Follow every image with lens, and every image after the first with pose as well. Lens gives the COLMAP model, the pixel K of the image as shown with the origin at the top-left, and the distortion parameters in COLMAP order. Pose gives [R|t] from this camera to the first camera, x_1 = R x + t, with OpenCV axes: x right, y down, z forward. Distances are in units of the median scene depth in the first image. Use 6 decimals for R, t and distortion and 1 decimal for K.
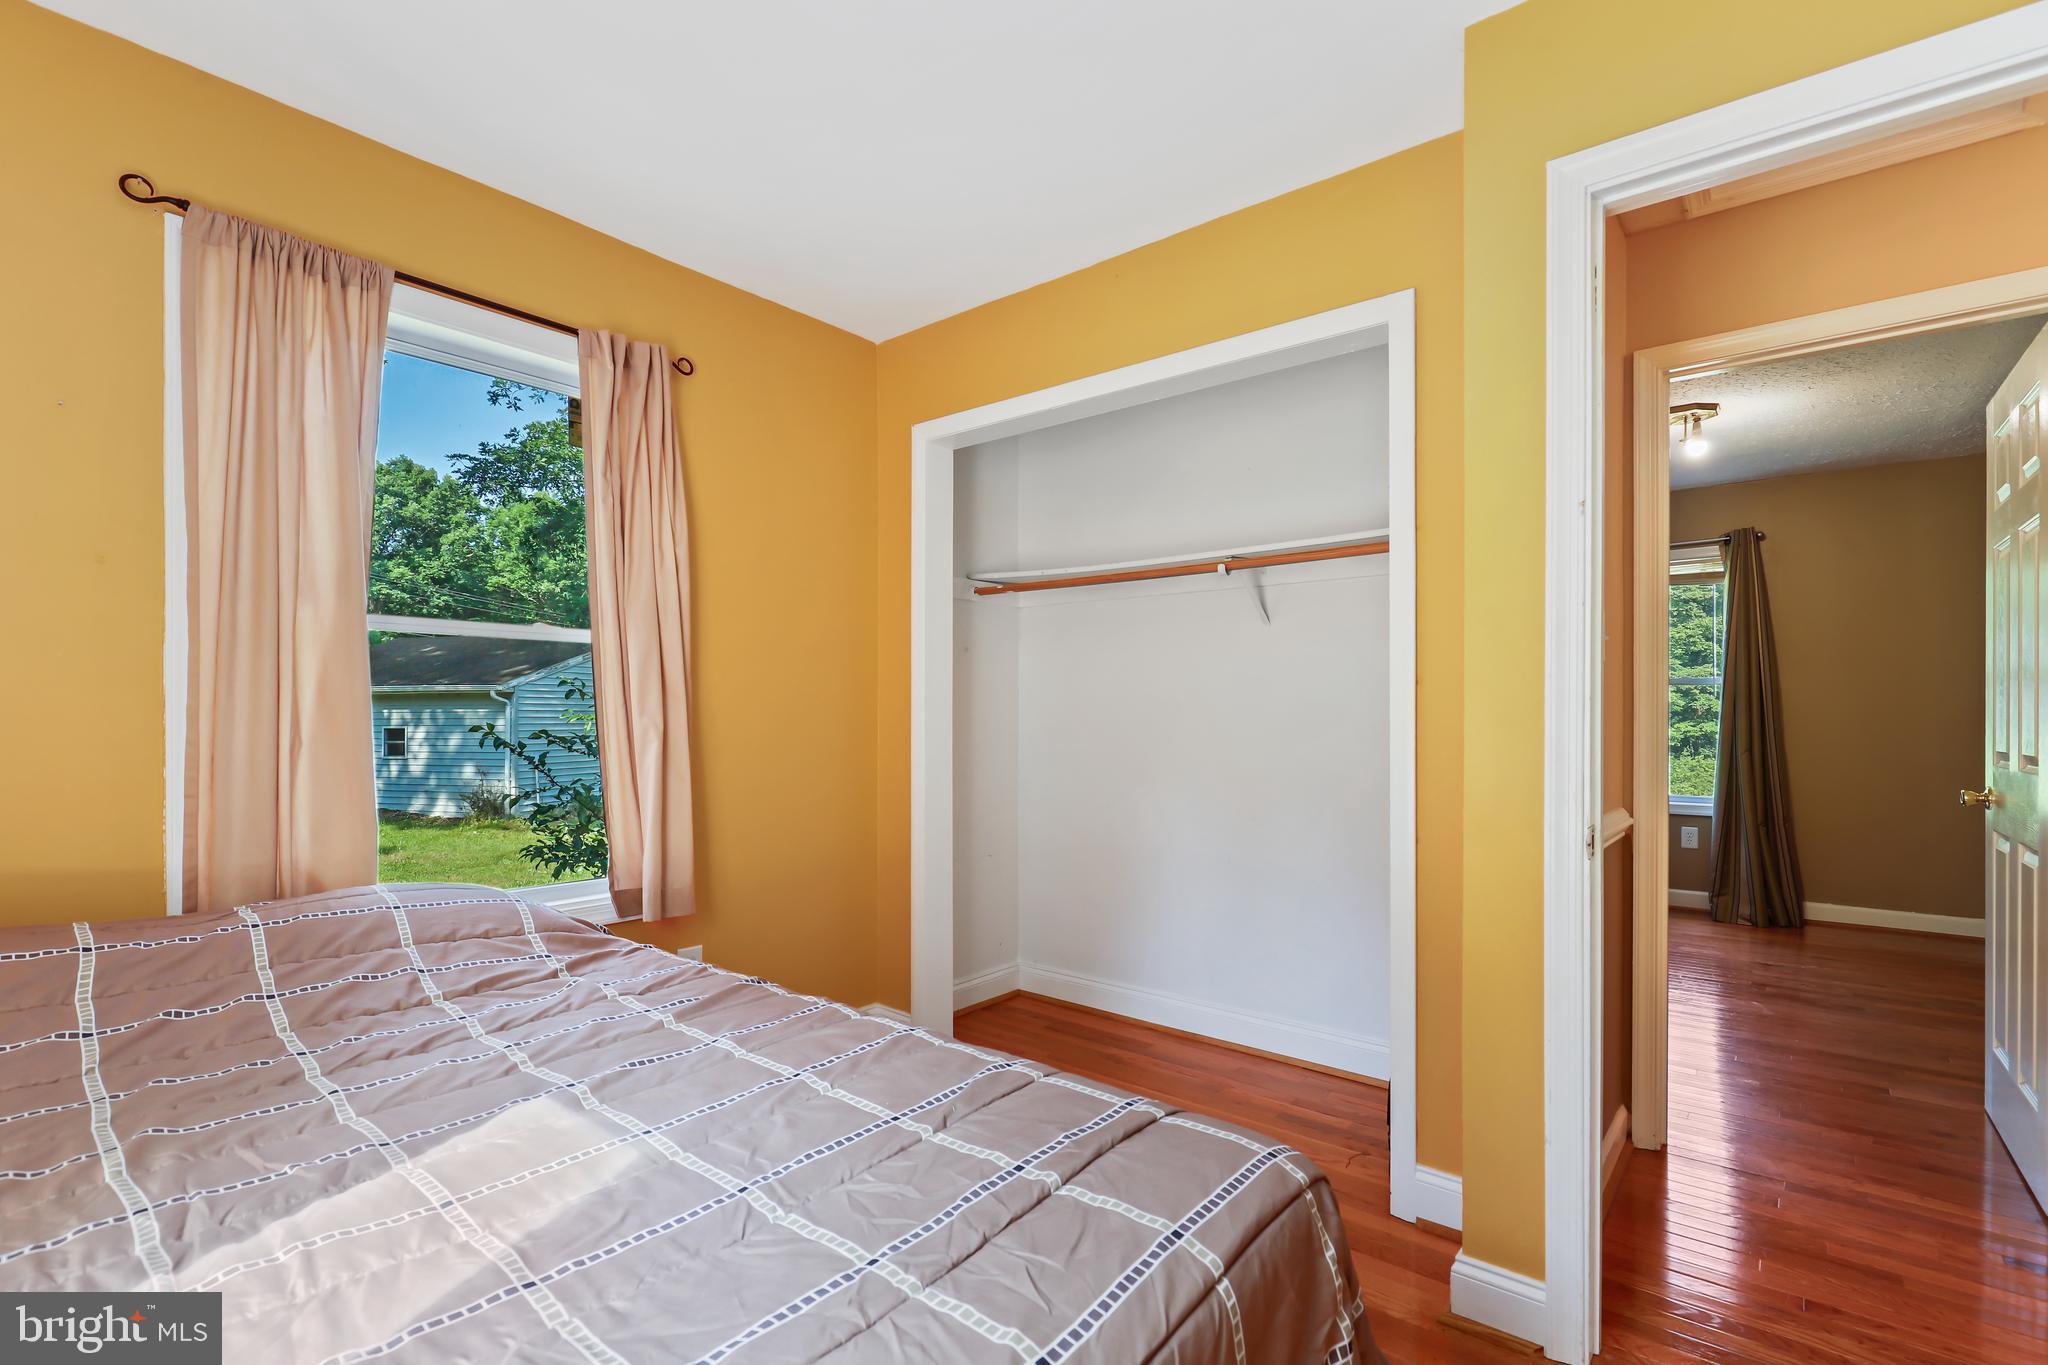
lens RADIAL K [[937.7, 0, 1027.5], [0, 937.7, 704.7], [0, 0, 1]] dist [-0.000181, 0.000180]
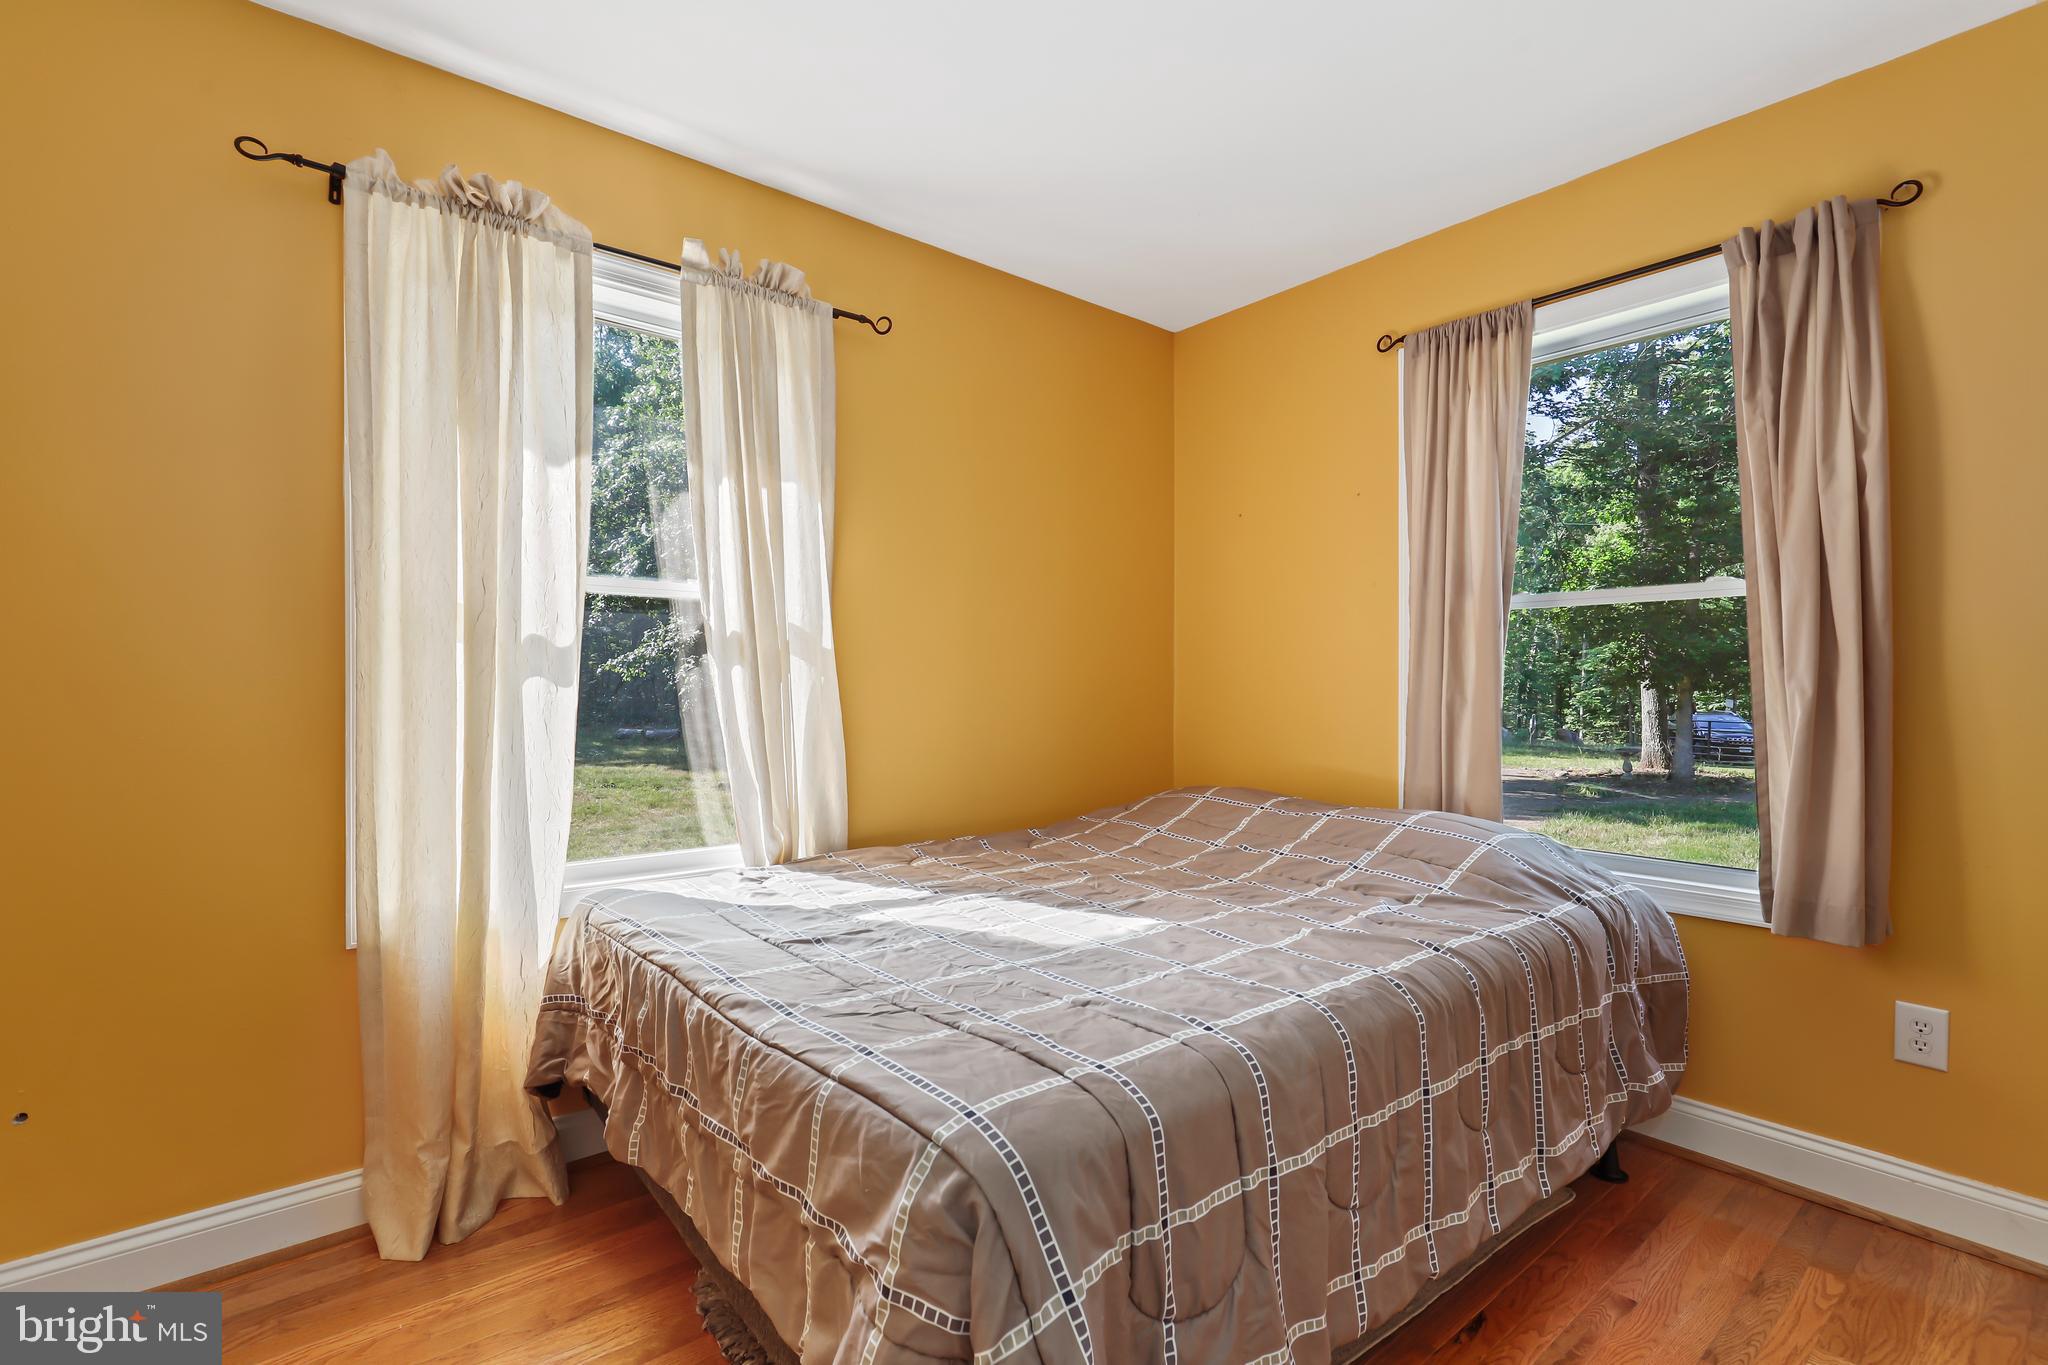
lens RADIAL K [[937.7, 0, 1027.5], [0, 937.7, 704.7], [0, 0, 1]] dist [-0.000181, 0.000180]
pose [[-0.187979, 0.010120, -0.982121, 1.100532], [0.001482, 0.999949, 0.010020, 0.045516], [0.982172, 0.000428, -0.187985, 1.141380]]
